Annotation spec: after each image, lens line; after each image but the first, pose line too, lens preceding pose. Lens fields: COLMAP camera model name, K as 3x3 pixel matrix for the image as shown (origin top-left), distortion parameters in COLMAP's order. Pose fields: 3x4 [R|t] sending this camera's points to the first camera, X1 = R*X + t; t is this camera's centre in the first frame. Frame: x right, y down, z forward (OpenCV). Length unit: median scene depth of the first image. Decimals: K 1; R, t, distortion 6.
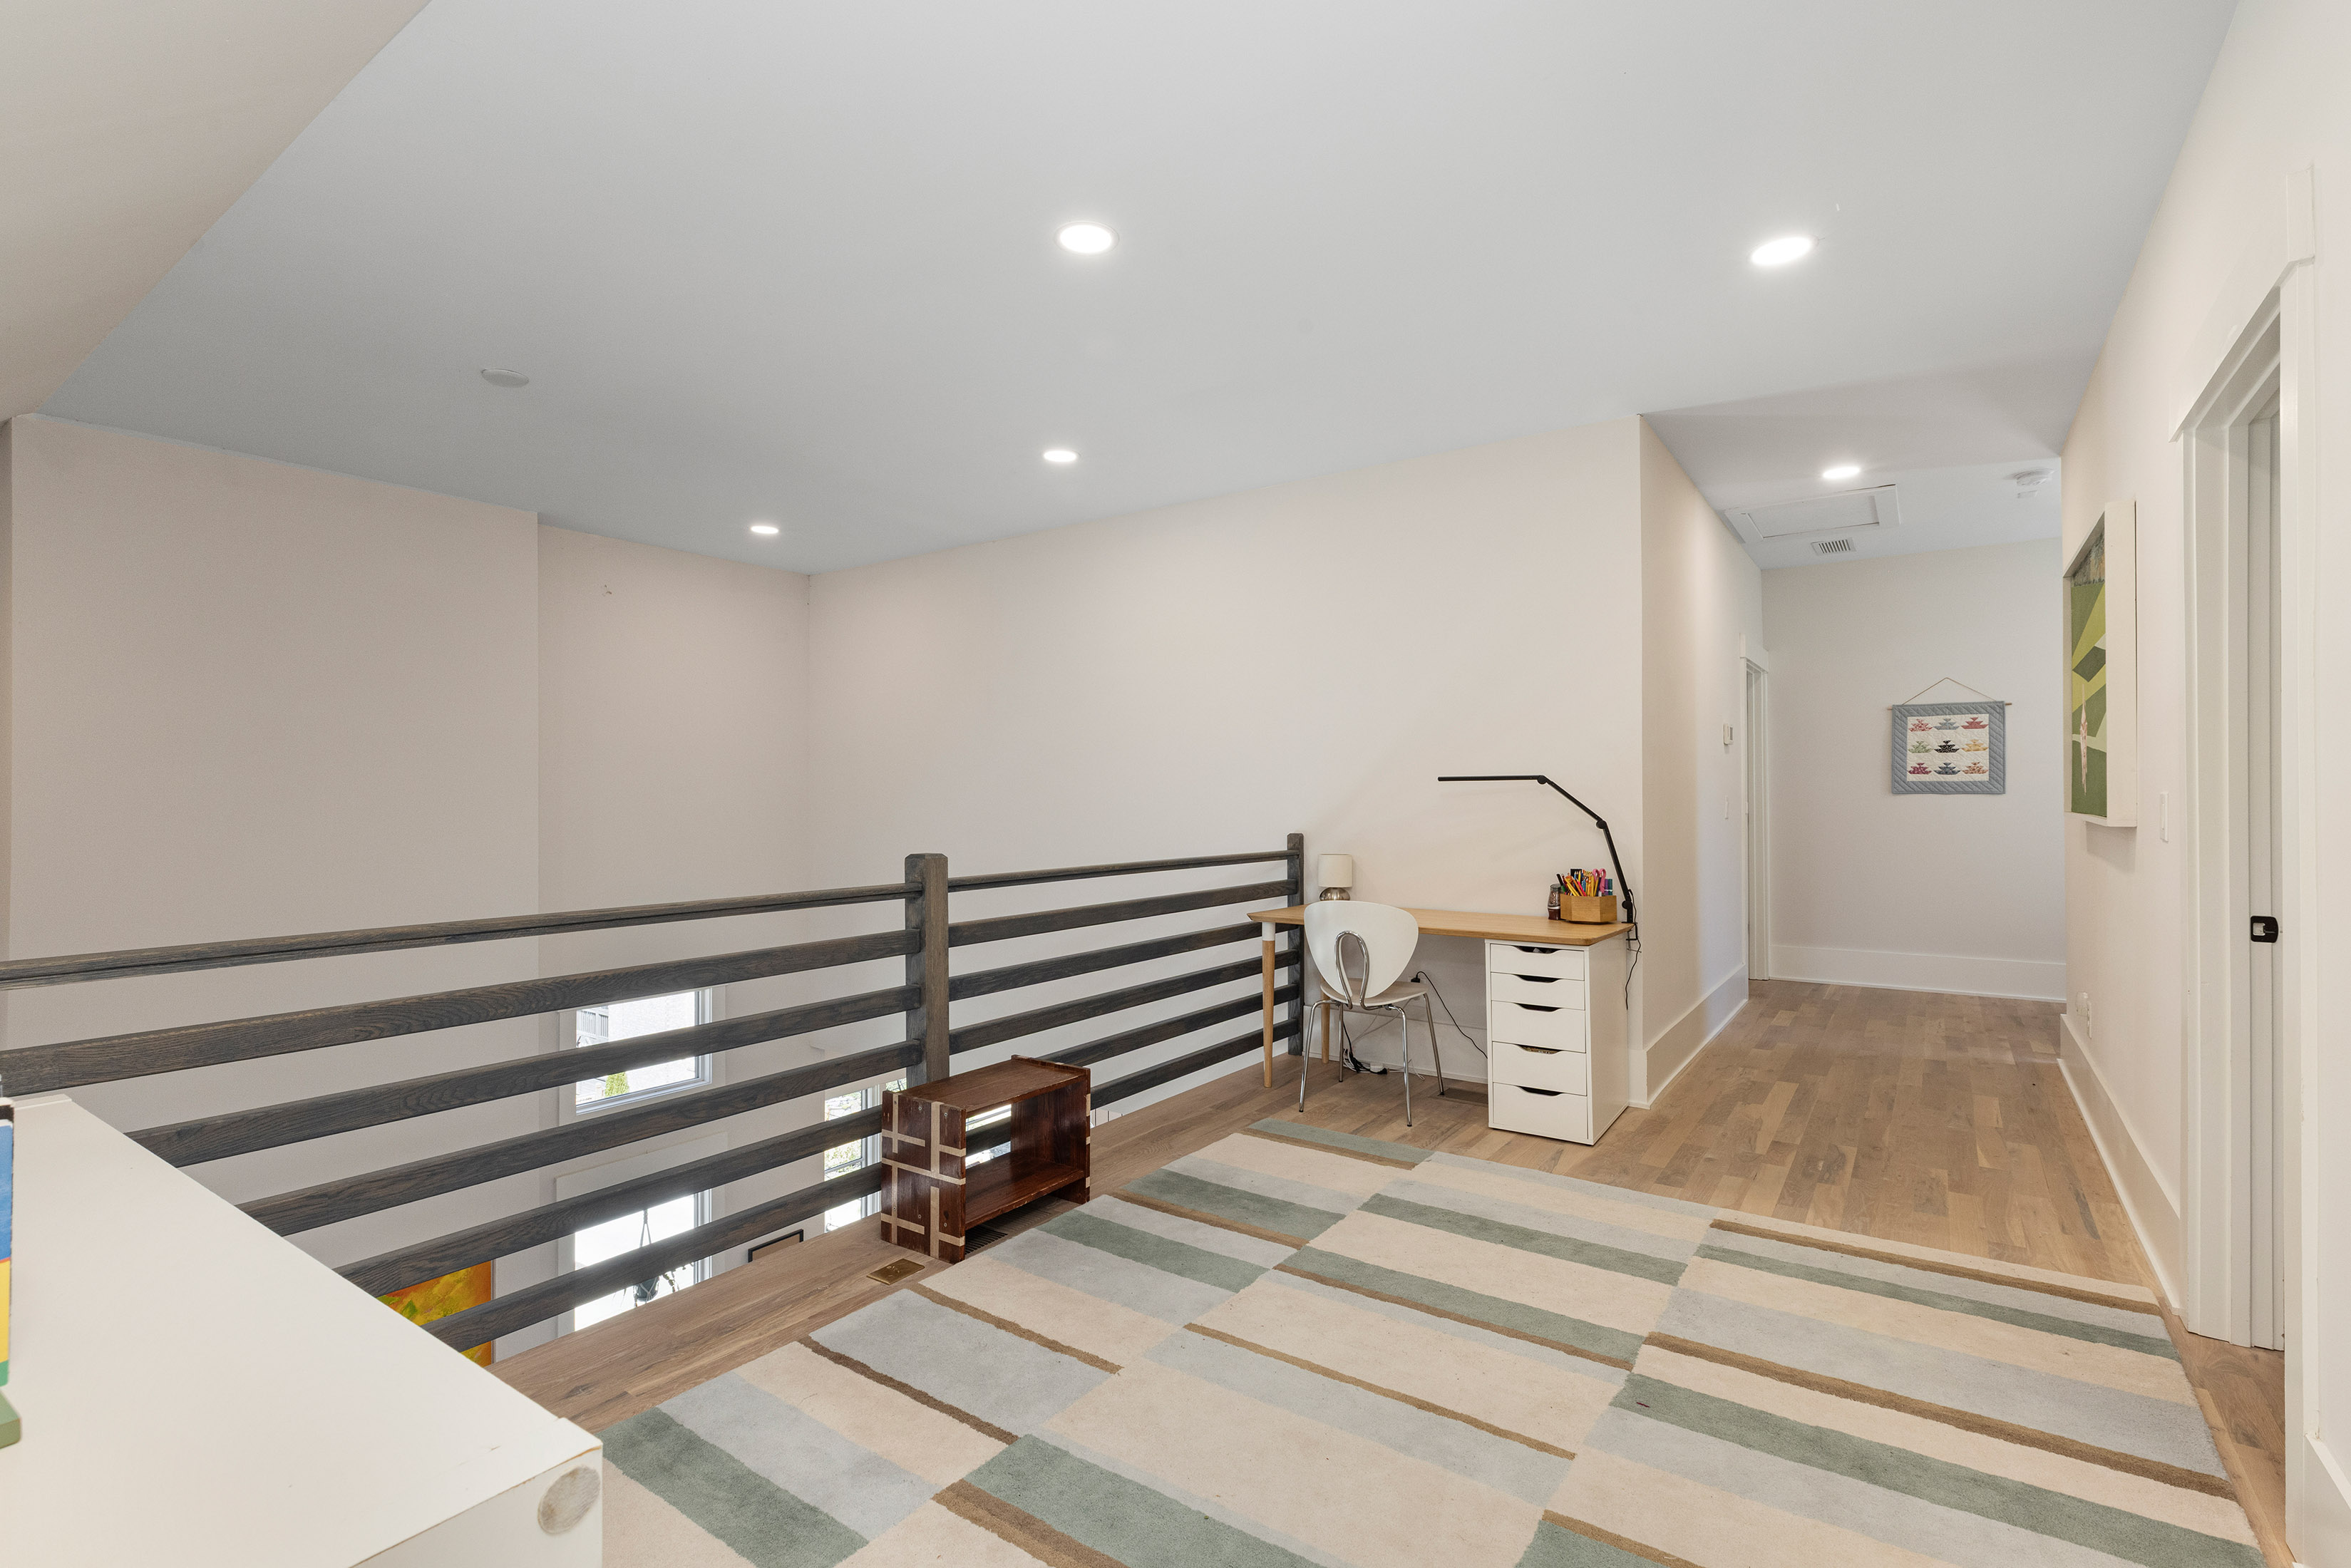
lens RADIAL K [[1087.1, 0, 1175.5], [0, 1087.1, 784.0], [0, 0, 1]] dist [-0.013888, 0.000473]
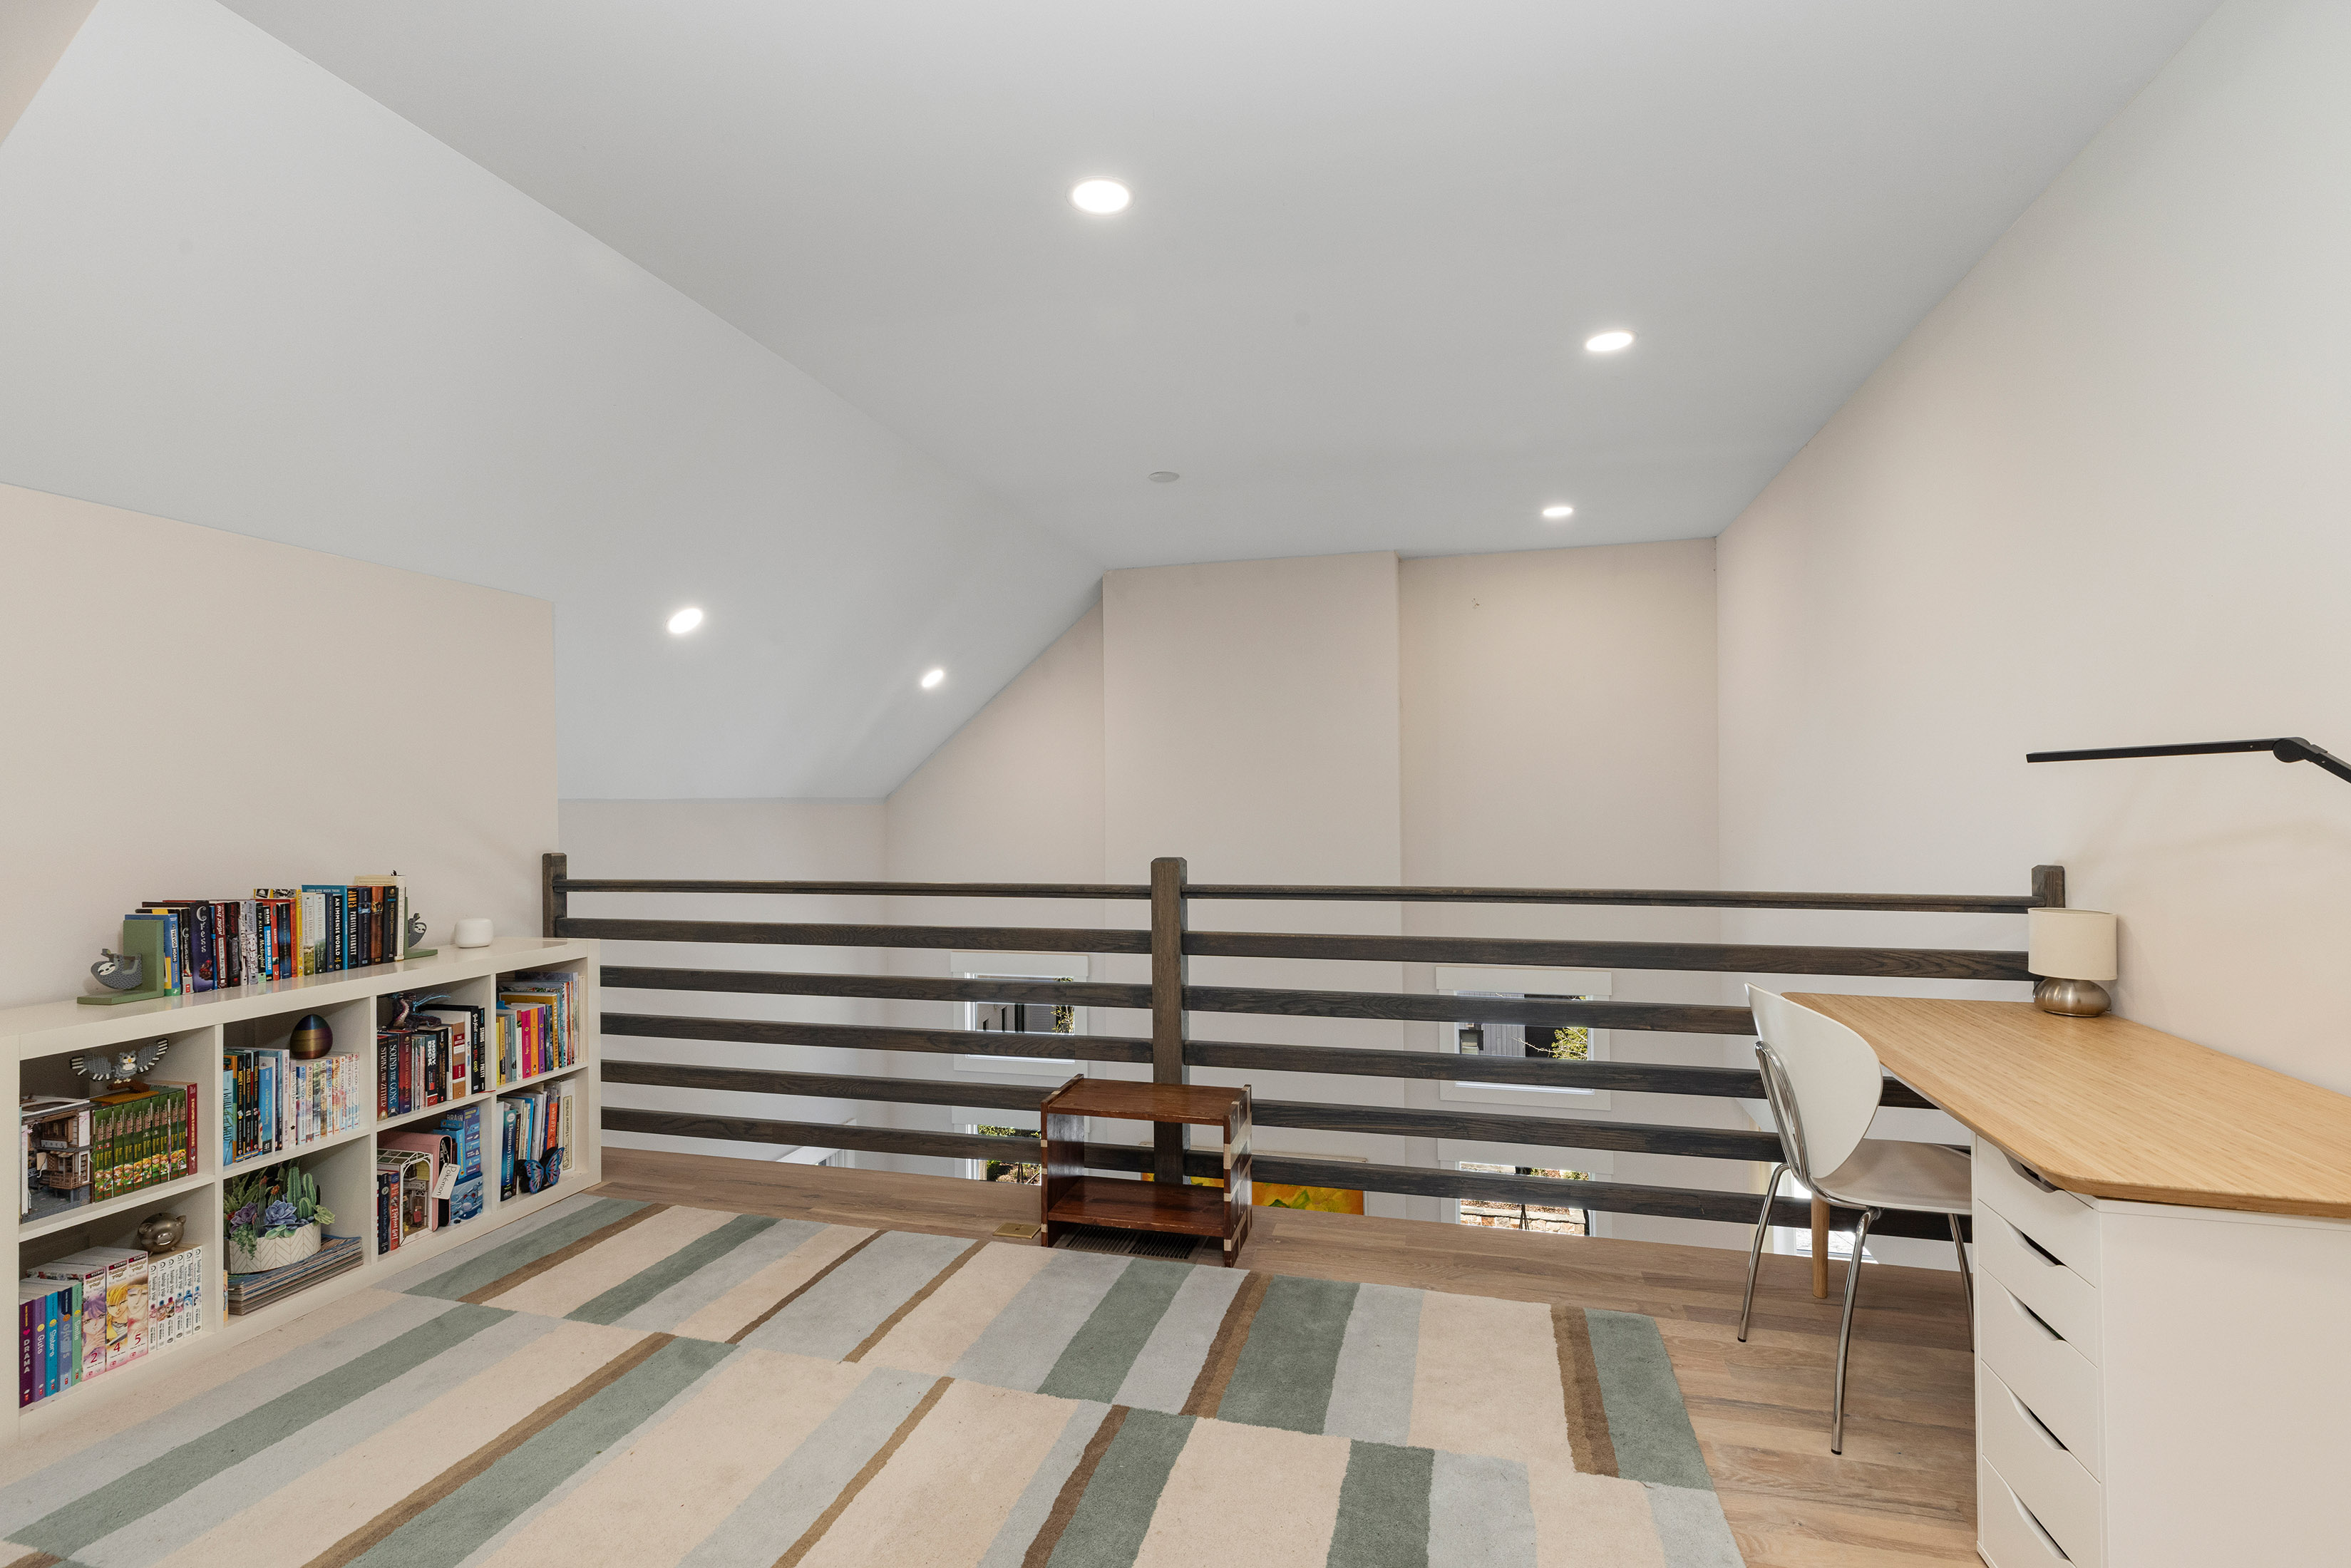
lens RADIAL K [[1087.1, 0, 1175.5], [0, 1087.1, 784.0], [0, 0, 1]] dist [-0.013888, 0.000473]
pose [[0.336634, -0.016689, -0.941488, 0.718247], [0.013811, 0.999823, -0.012785, 0.009360], [0.941534, -0.008699, 0.336805, 0.667958]]
